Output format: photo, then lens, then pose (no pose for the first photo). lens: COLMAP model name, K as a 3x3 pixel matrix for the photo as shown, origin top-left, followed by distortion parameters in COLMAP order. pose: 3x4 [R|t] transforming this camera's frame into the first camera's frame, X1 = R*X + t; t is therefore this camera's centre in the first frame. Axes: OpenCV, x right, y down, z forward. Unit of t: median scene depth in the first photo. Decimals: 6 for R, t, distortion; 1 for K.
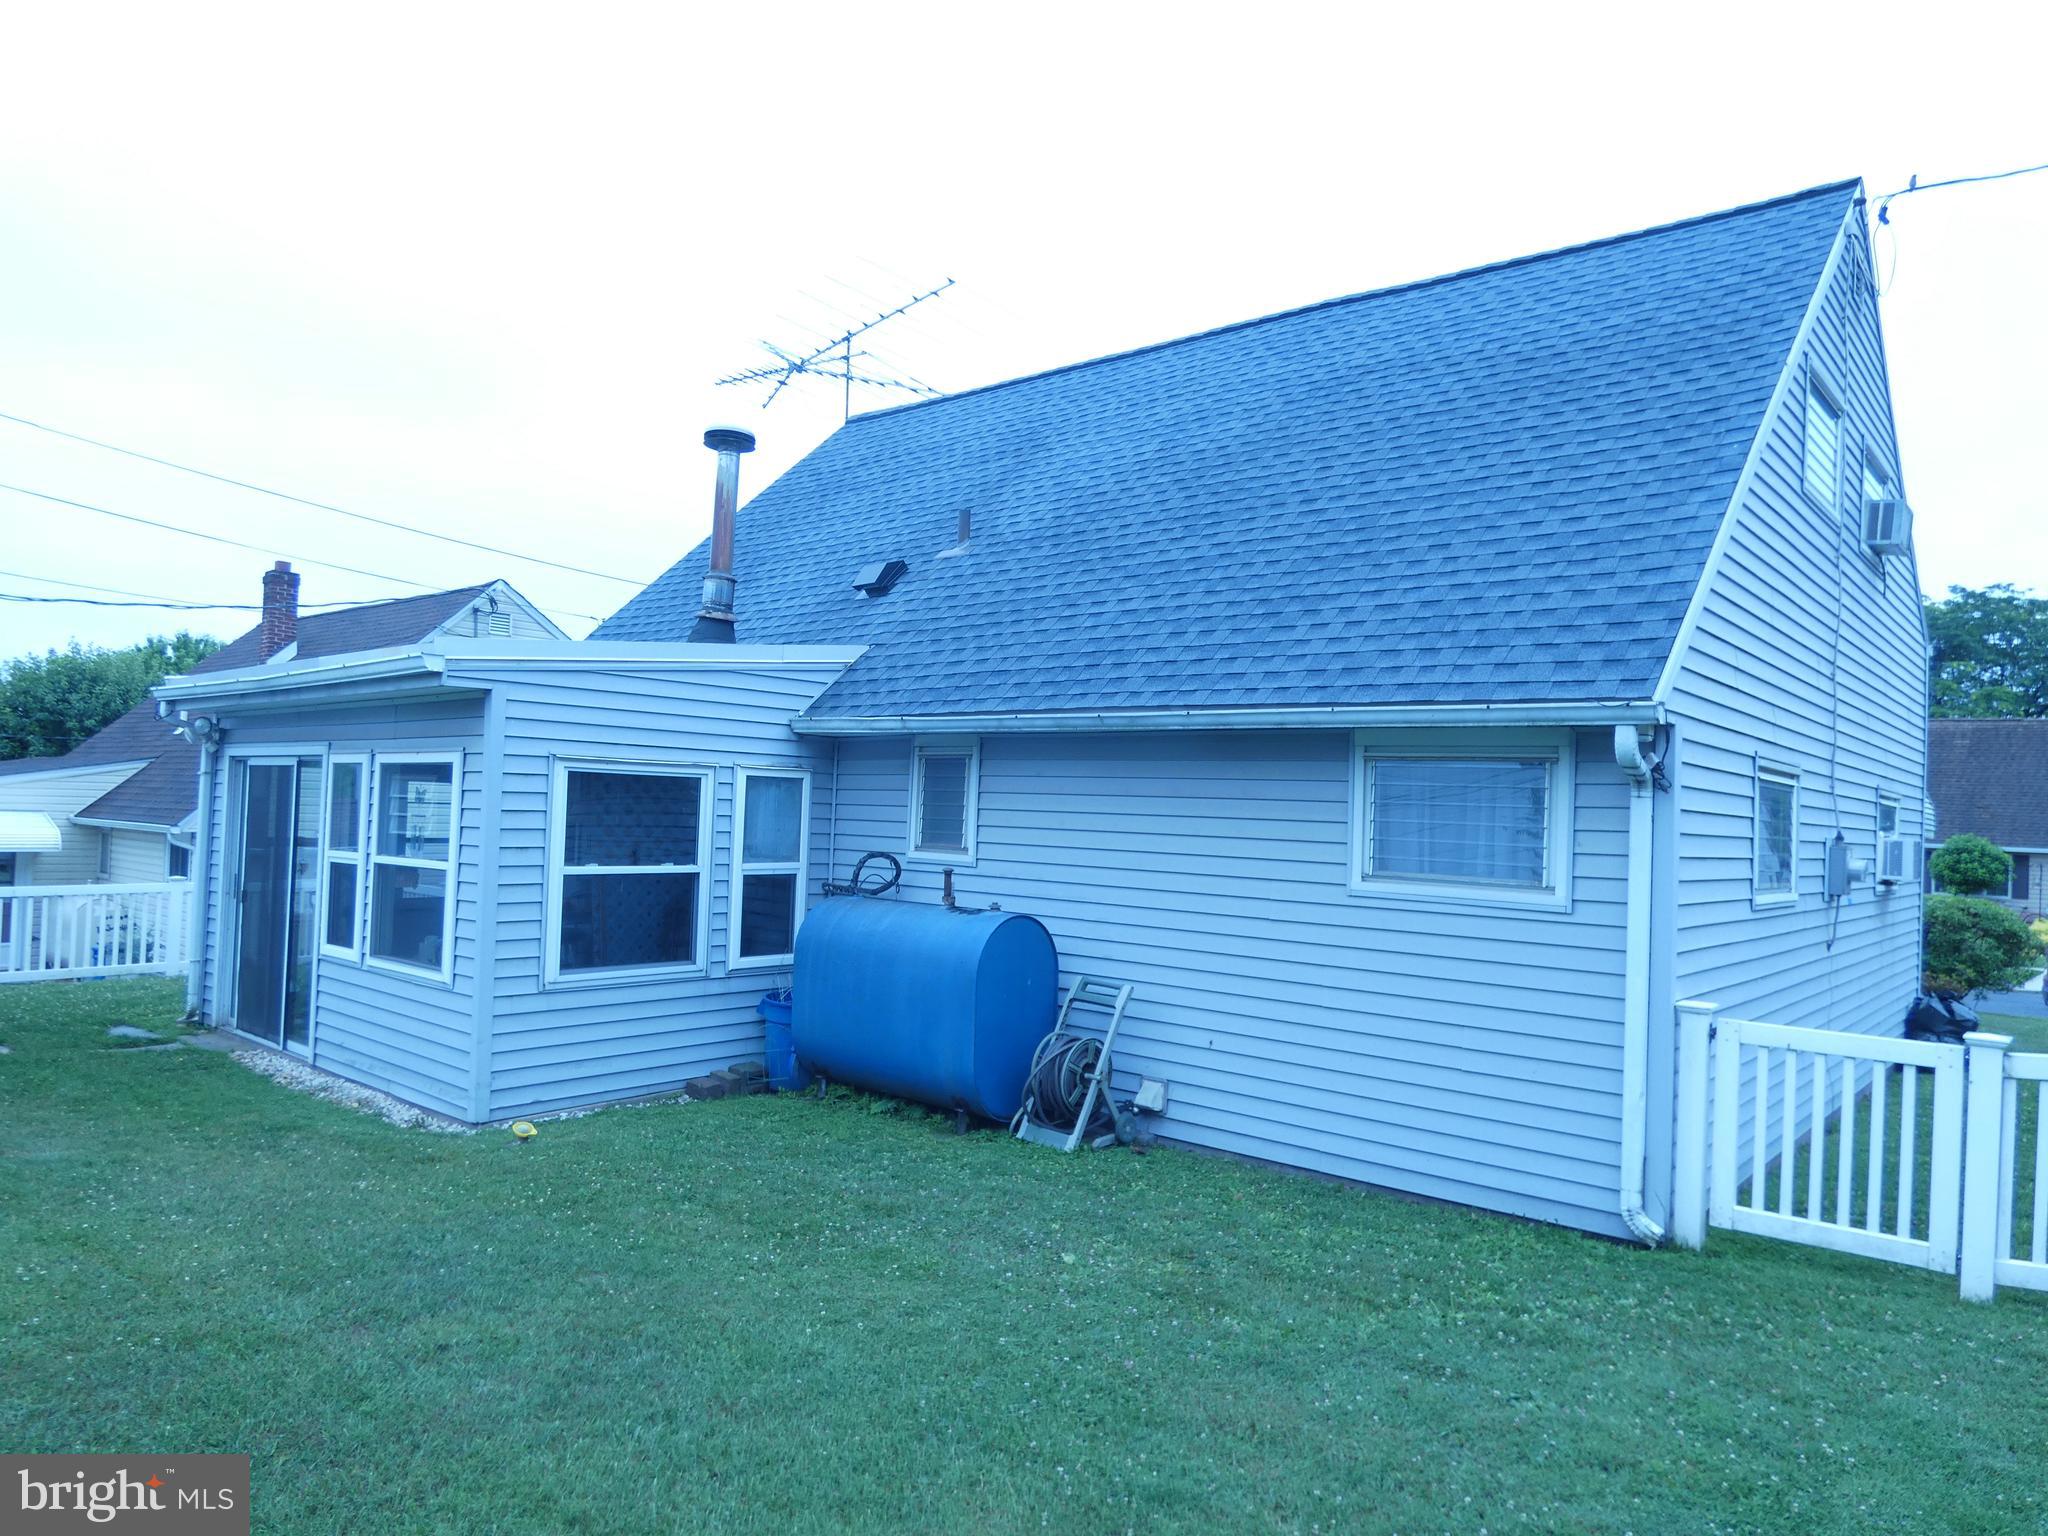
lens RADIAL K [[1340.3, 0, 1024.0], [0, 1340.3, 768.0], [0, 0, 1]] dist [0.014302, 0.025314]
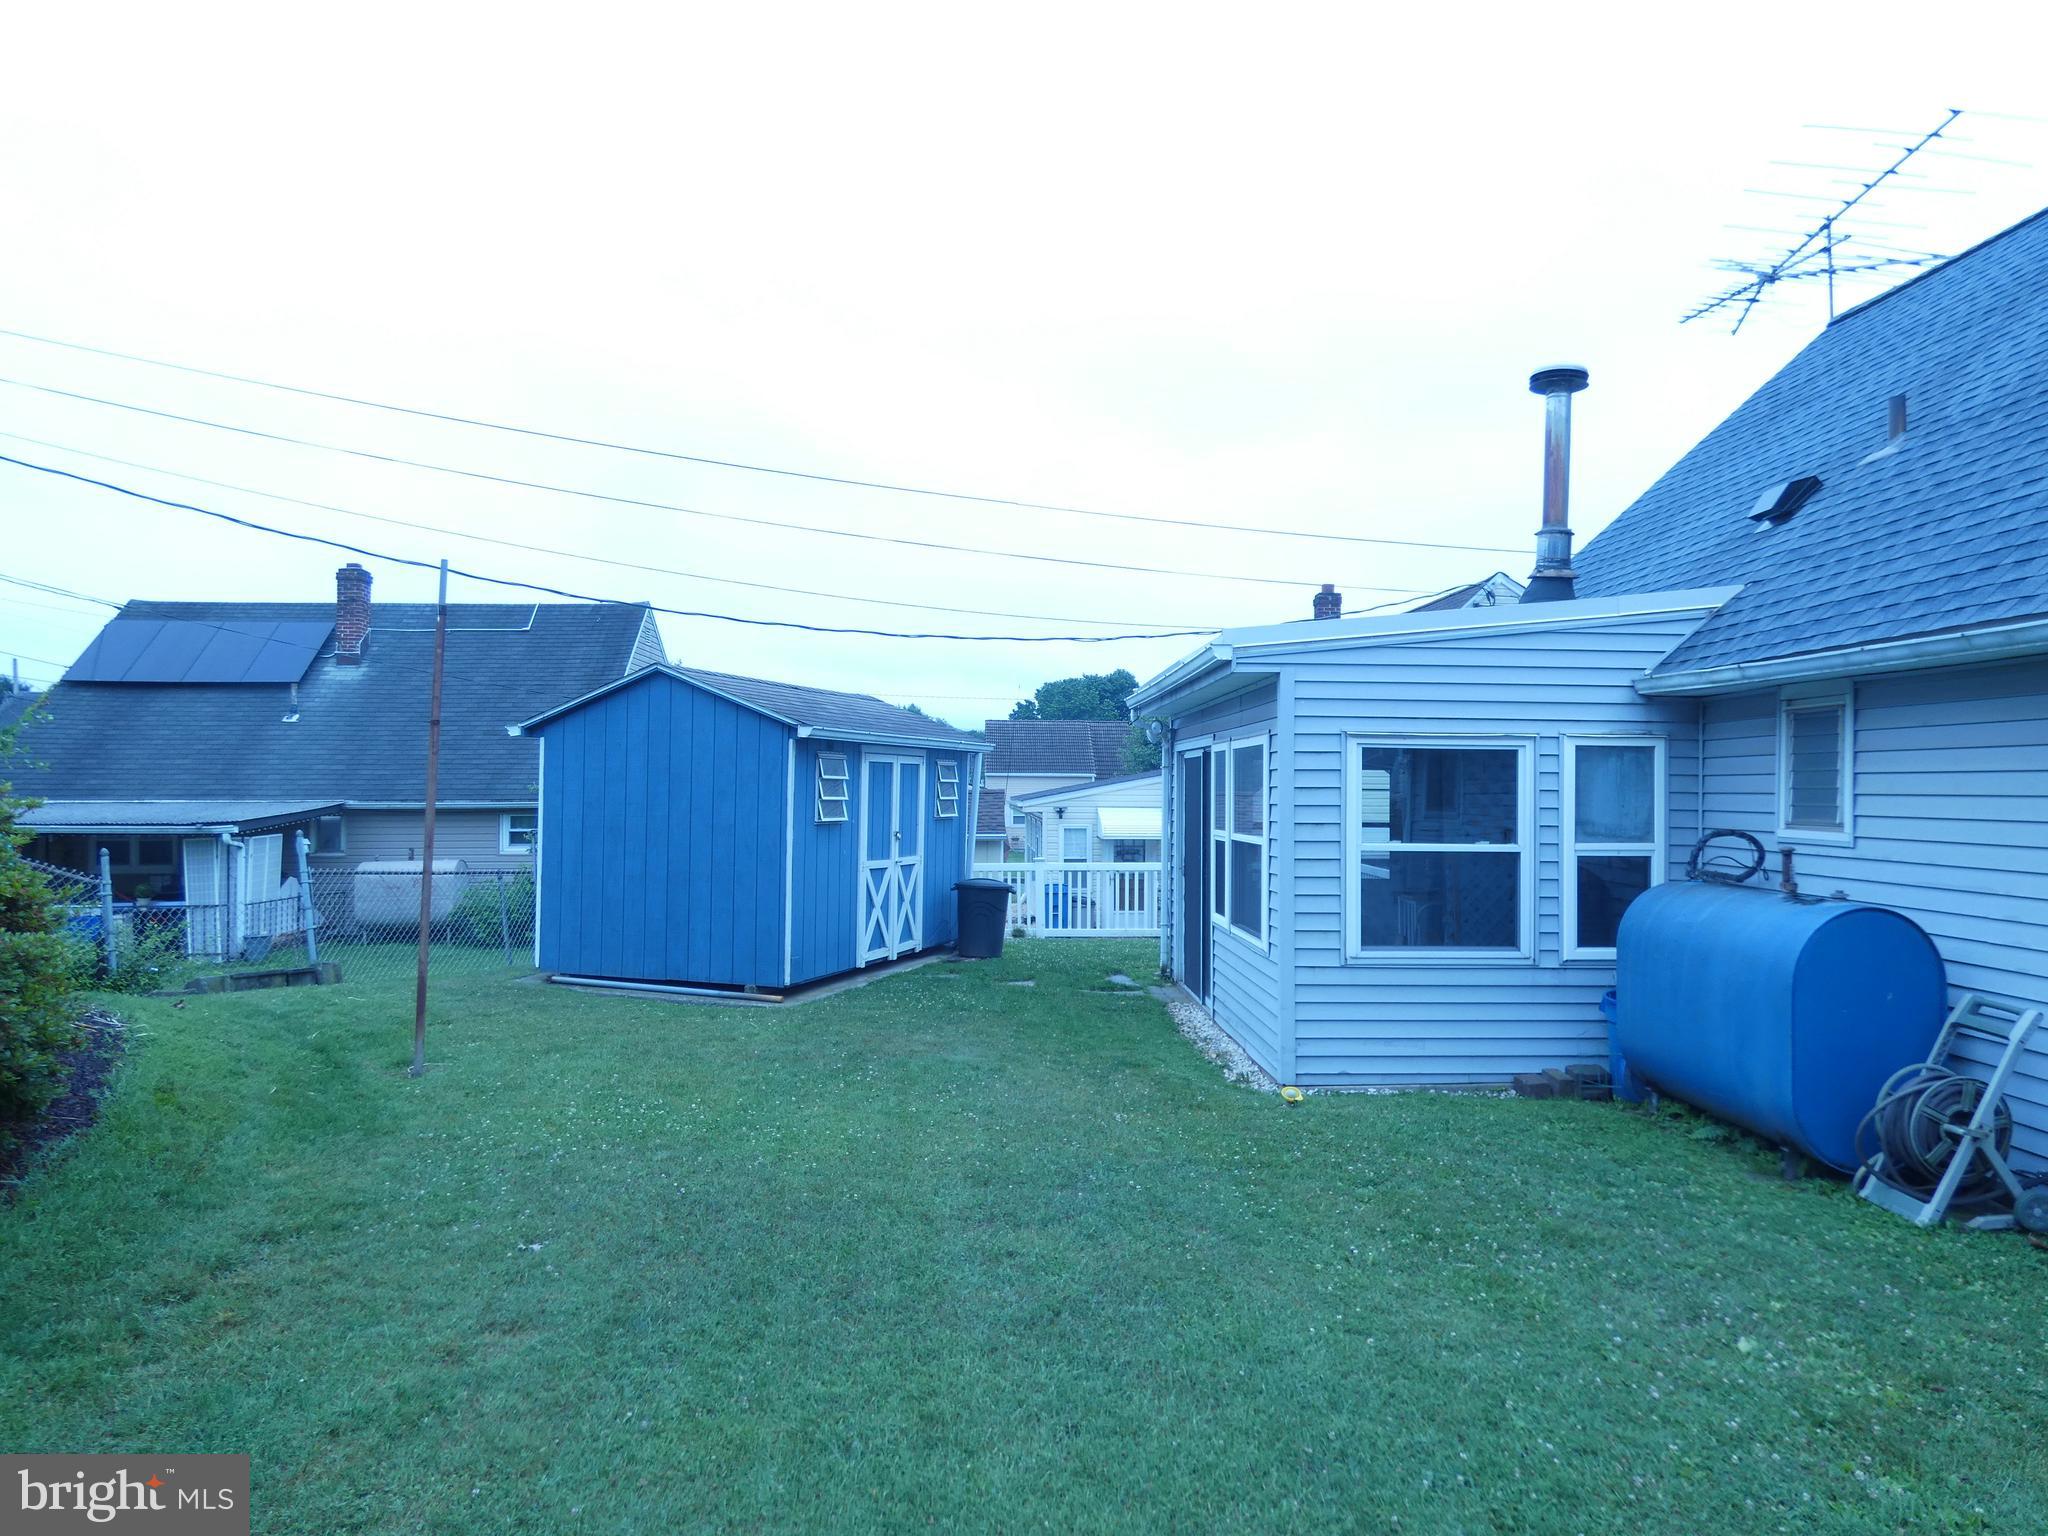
lens RADIAL K [[1330.5, 0, 1024.0], [0, 1330.5, 768.0], [0, 0, 1]] dist [0.005762, -0.024676]
pose [[0.703795, -0.036268, -0.709476, 0.169439], [0.037080, 0.999210, -0.014296, 0.020119], [0.709434, -0.016246, 0.704584, 0.109358]]
